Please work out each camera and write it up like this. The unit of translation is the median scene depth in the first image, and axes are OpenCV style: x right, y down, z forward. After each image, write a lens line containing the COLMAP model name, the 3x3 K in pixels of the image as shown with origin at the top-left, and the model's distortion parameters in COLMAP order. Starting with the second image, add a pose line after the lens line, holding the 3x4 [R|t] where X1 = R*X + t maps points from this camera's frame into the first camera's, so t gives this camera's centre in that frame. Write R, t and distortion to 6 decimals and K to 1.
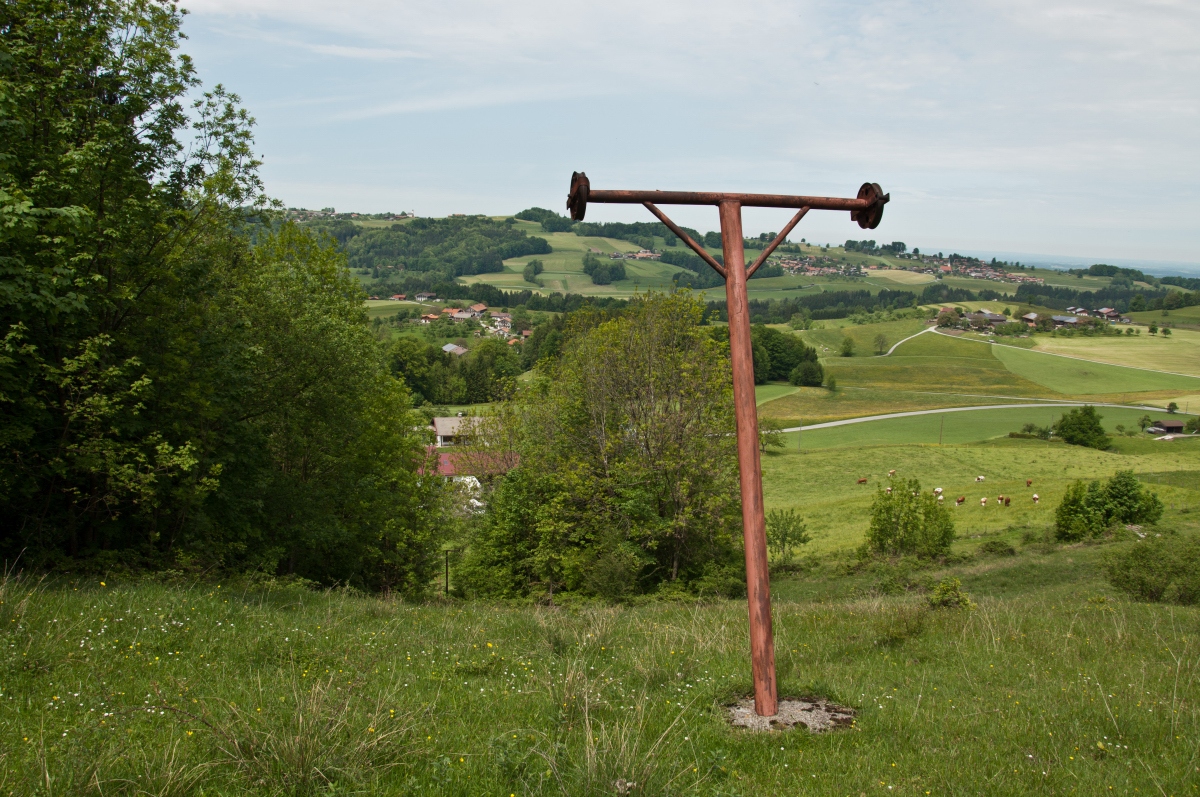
lens RADIAL K [[939.2, 0, 605.9], [0, 939.2, 402.6], [0, 0, 1]] dist [-0.115029, 0.003368]
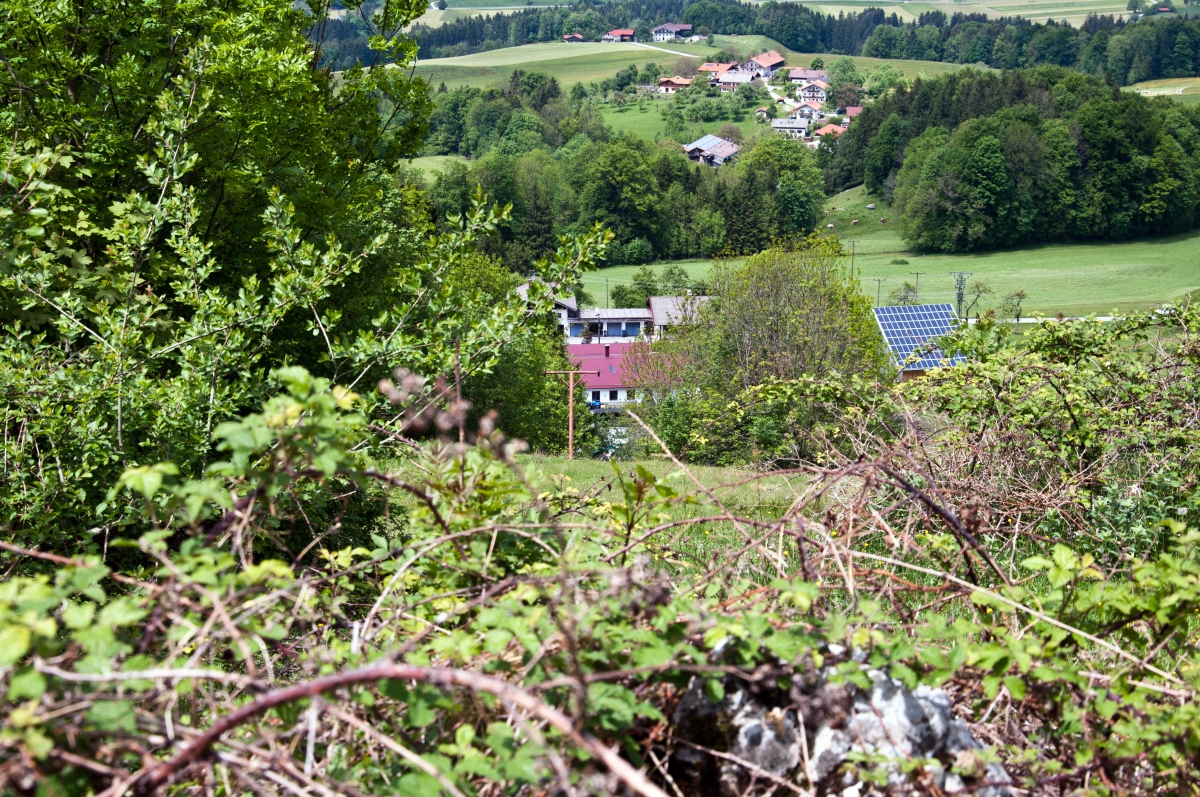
lens RADIAL K [[2099.5, 0, 604.9], [0, 2099.5, 396.1], [0, 0, 1]] dist [0.306009, 0.000000]
pose [[0.972232, 0.020289, -0.233136, 0.069785], [0.000879, 0.995911, 0.090336, -0.025468], [0.234016, -0.088032, 0.968239, -0.236046]]
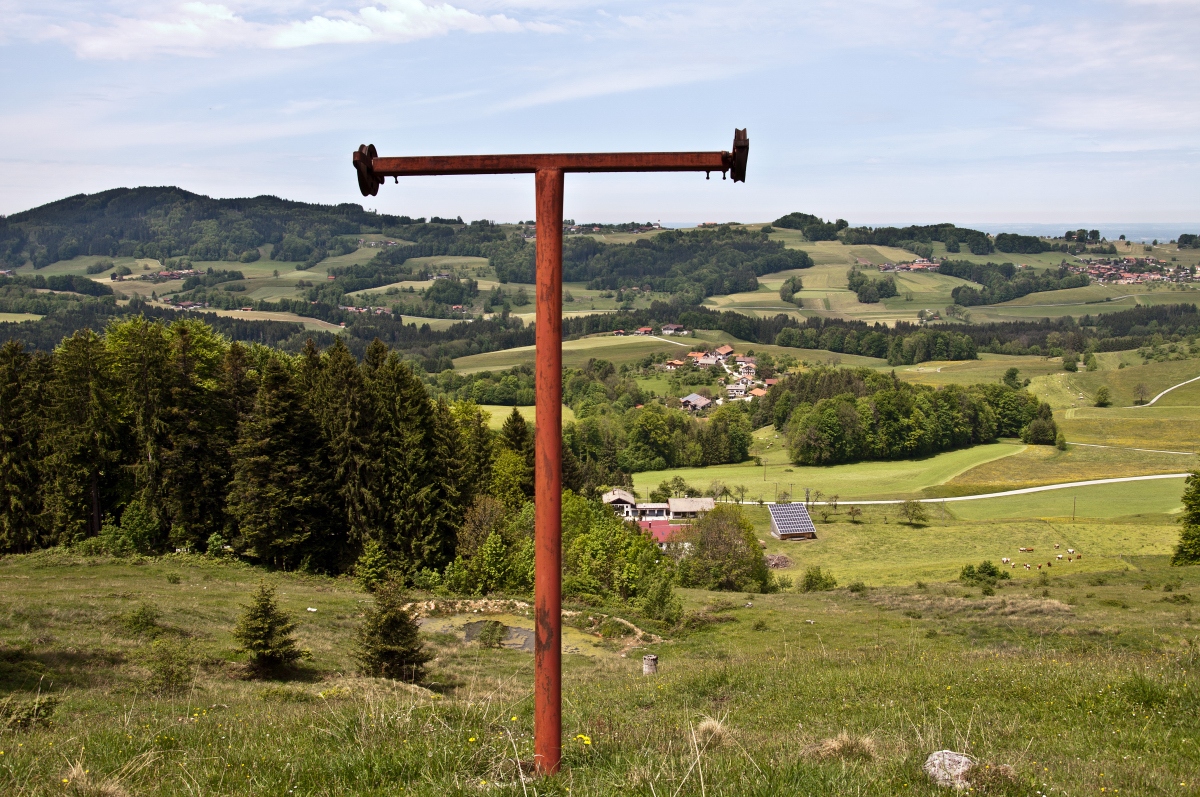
lens RADIAL K [[1453.4, 0, 602.8], [0, 1453.4, 391.5], [0, 0, 1]] dist [0.013299, 0.000000]
pose [[0.969243, -0.000424, -0.246105, 0.144392], [0.003337, 0.999929, 0.011416, -0.093039], [0.246083, -0.011886, 0.969176, -0.638582]]
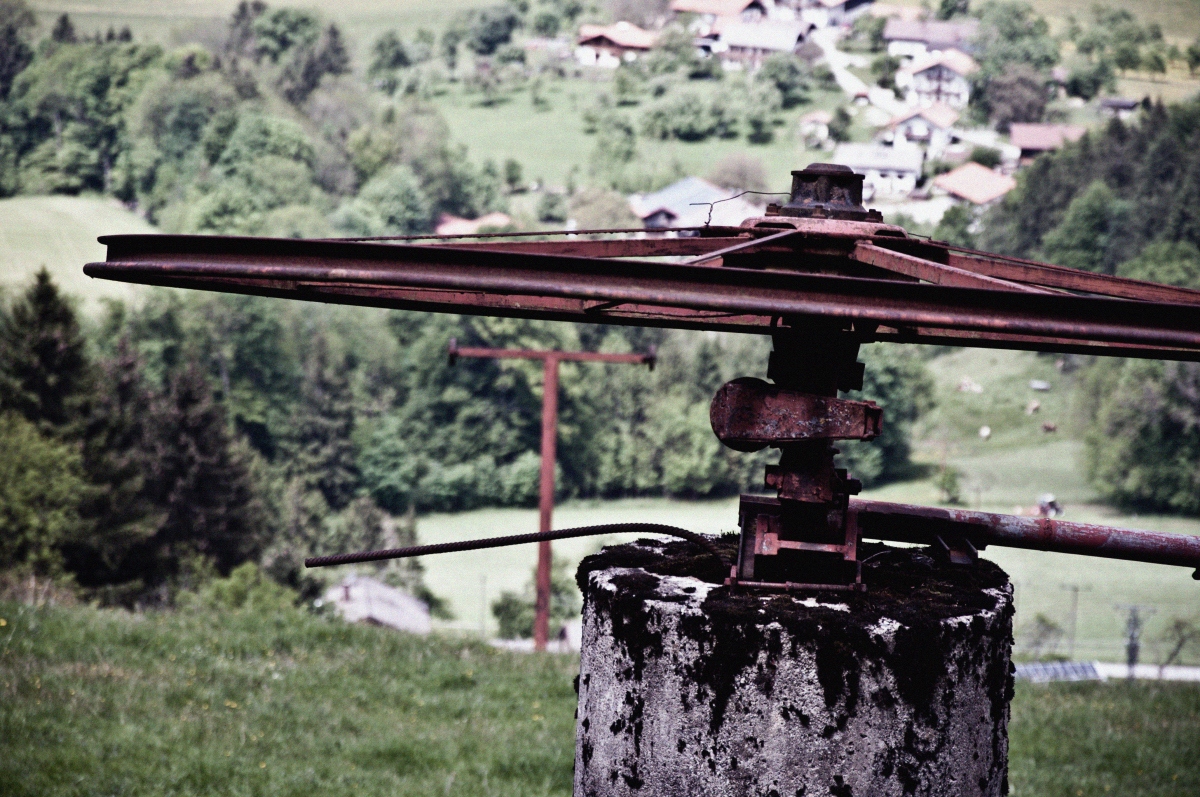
lens RADIAL K [[7600.4, 0, 595.2], [0, 7600.4, 399.6], [0, 0, 1]] dist [3.795905, 0.000000]
pose [[0.979135, 0.047155, -0.197662, 0.213723], [-0.037673, 0.997964, 0.051461, -0.117372], [0.199686, -0.042941, 0.978919, -0.990397]]
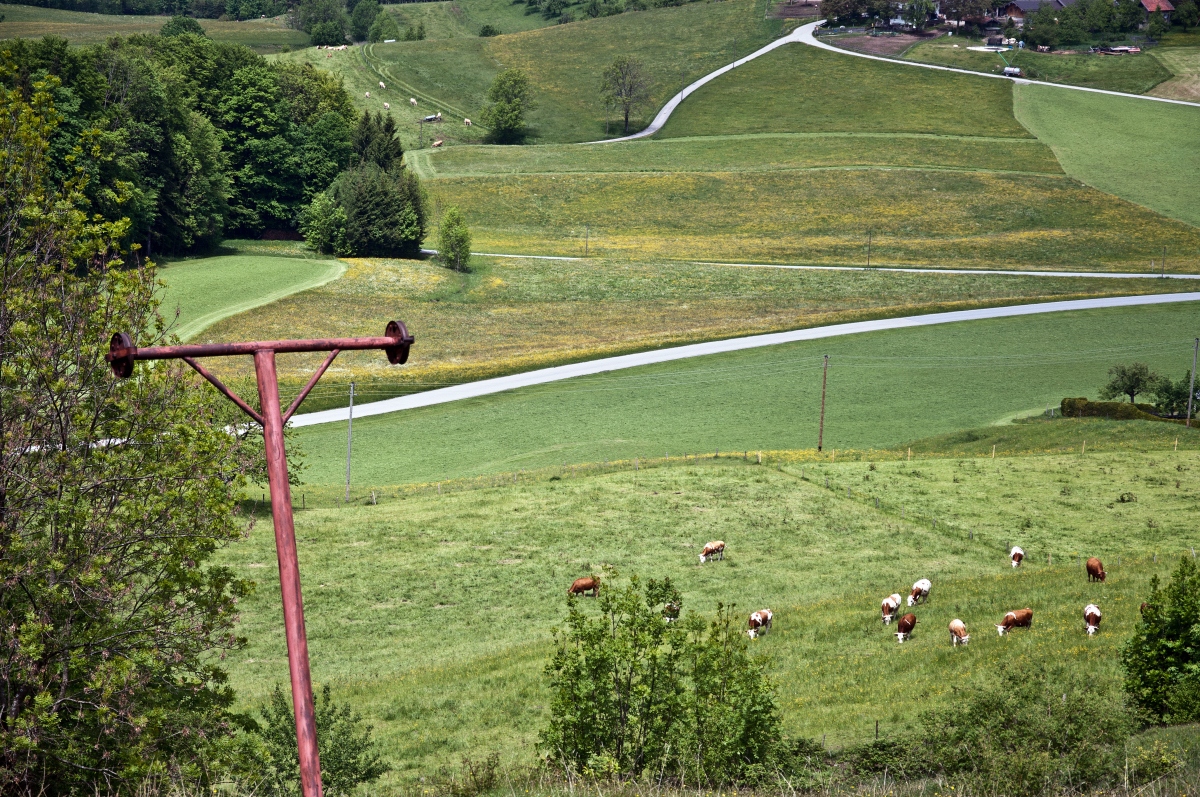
lens RADIAL K [[3654.8, 0, 595.5], [0, 3654.8, 397.8], [0, 0, 1]] dist [0.861761, 0.000000]
pose [[0.962595, -0.039111, 0.268108, -0.014576], [0.032126, 0.999022, 0.030392, -0.006435], [-0.269035, -0.020642, 0.962909, -0.072632]]
